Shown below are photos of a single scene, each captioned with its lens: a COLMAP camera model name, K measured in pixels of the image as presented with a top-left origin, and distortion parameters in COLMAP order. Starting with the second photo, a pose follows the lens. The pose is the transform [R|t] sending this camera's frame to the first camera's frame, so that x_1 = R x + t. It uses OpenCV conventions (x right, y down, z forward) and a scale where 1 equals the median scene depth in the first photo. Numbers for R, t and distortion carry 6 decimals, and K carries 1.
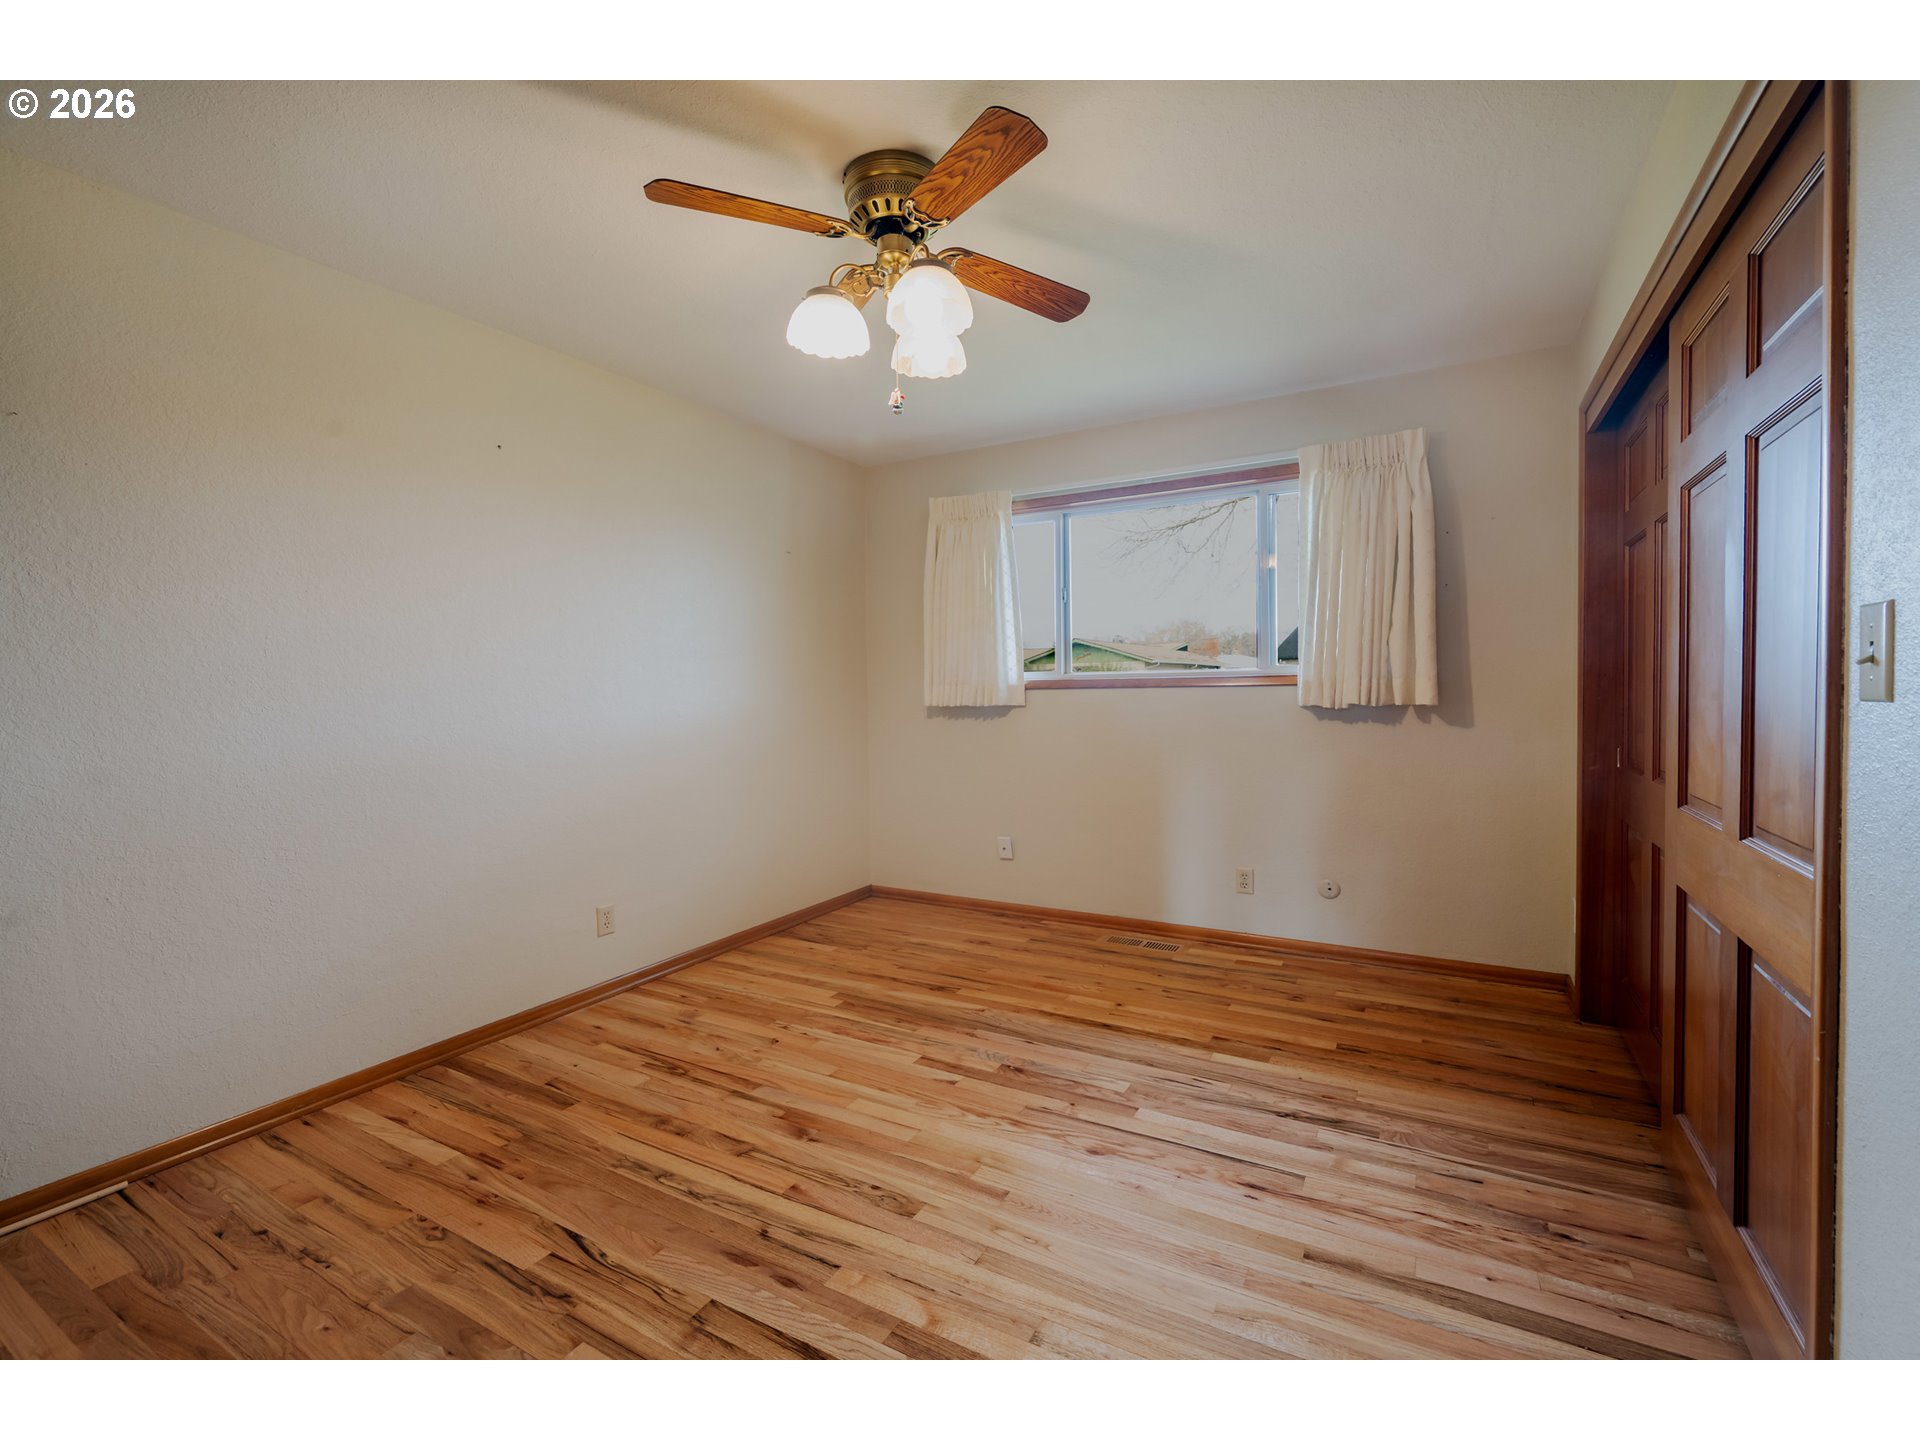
lens RADIAL K [[835.5, 0, 961.1], [0, 835.5, 714.3], [0, 0, 1]] dist [0.000905, 0.000106]
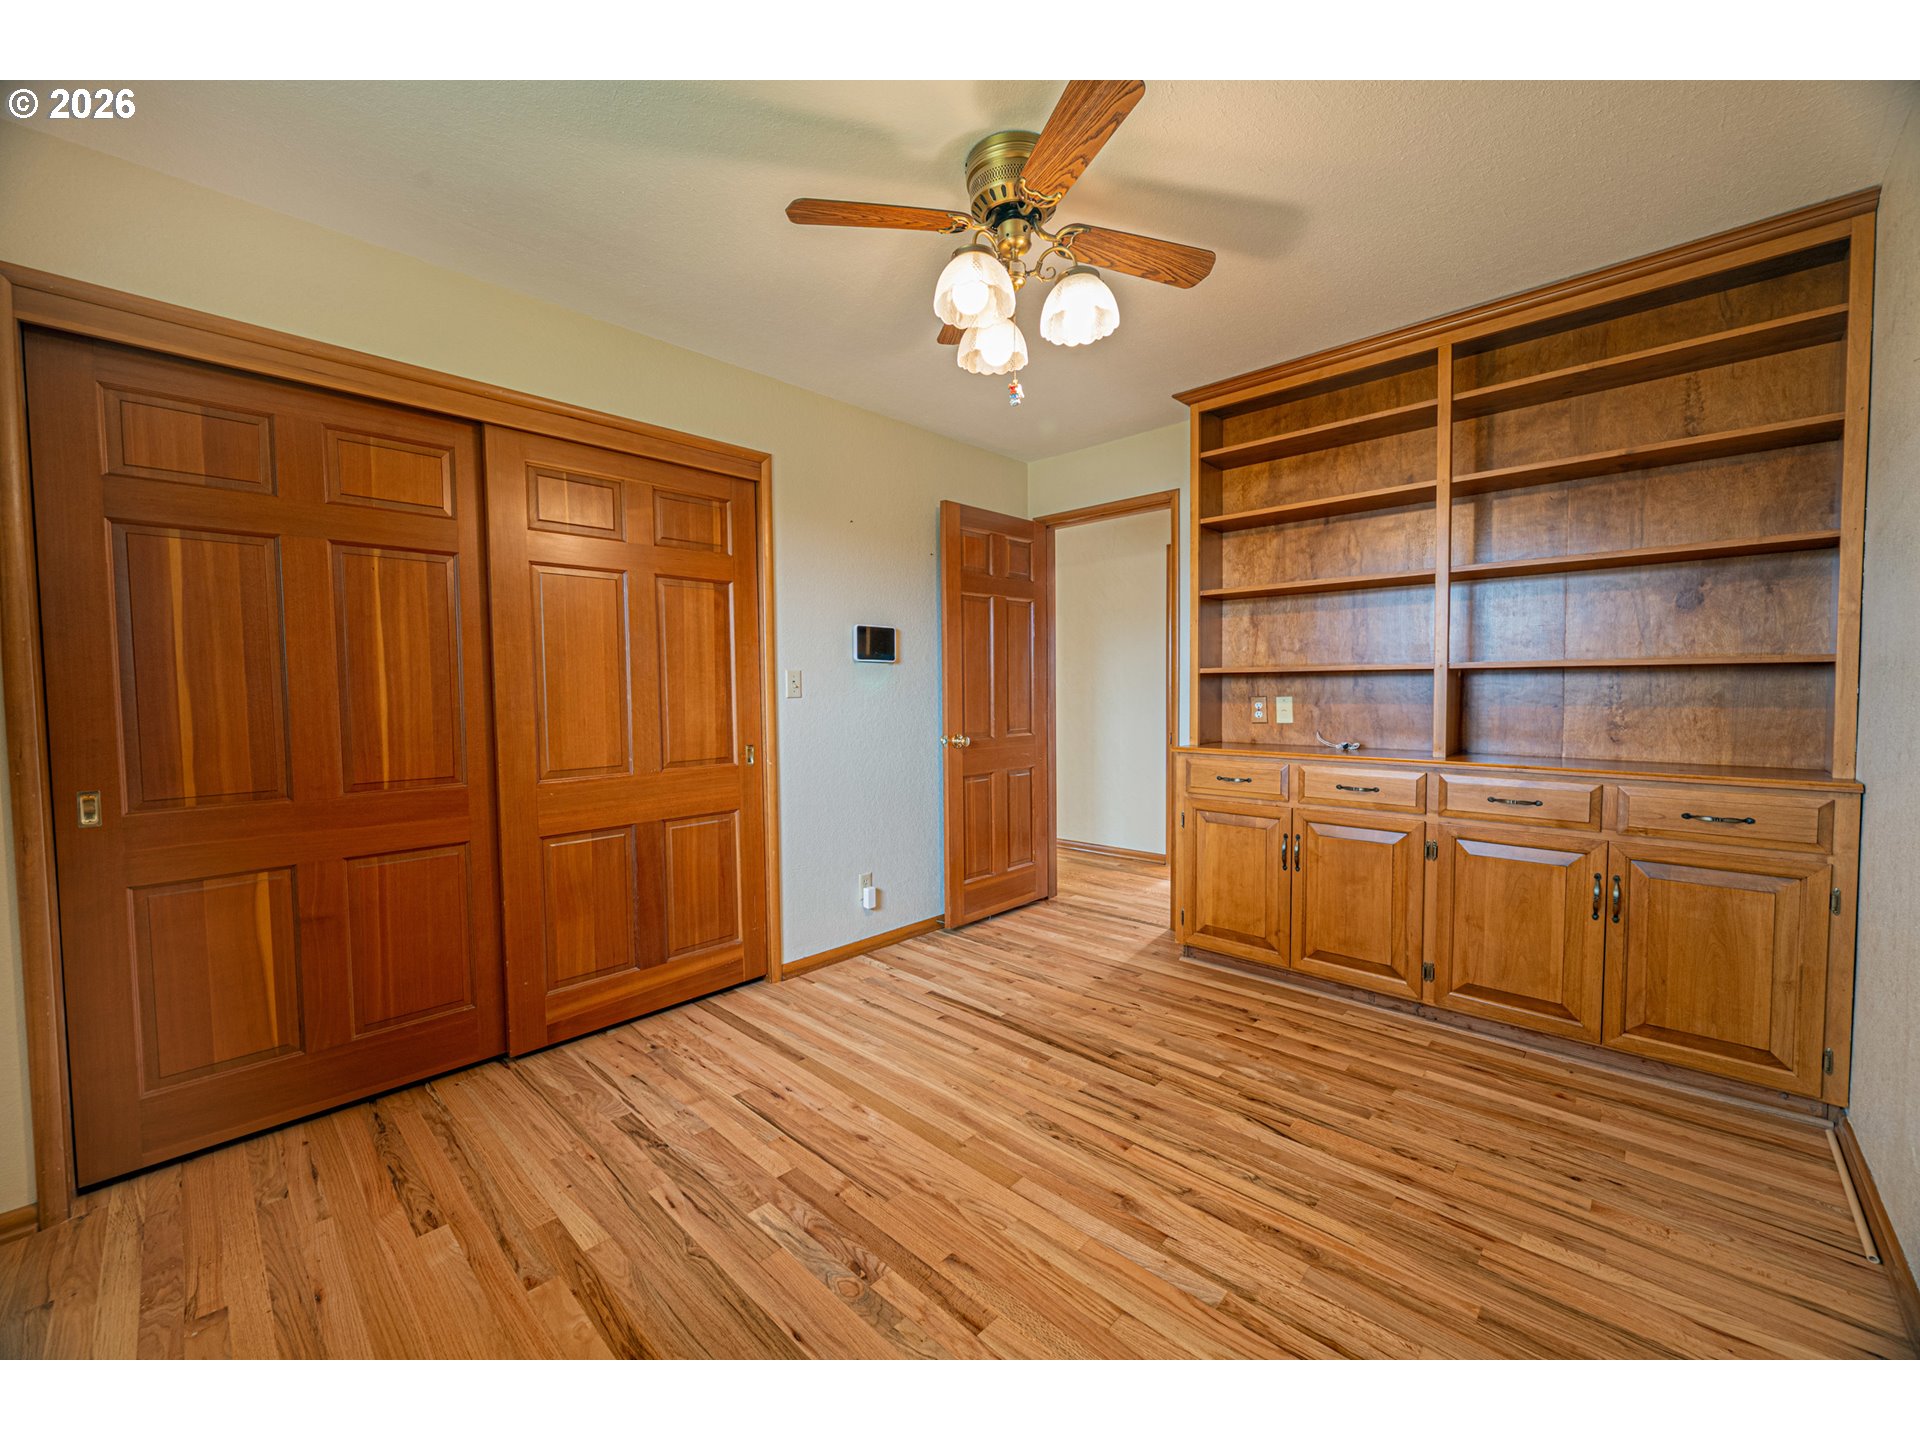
lens RADIAL K [[752.7, 0, 958.0], [0, 752.7, 720.9], [0, 0, 1]] dist [0.002304, 0.000431]
pose [[-0.970908, 0.010784, 0.239210, -0.222128], [0.029580, 0.996735, 0.075124, -0.118208], [-0.237619, 0.080015, -0.968057, 1.949671]]
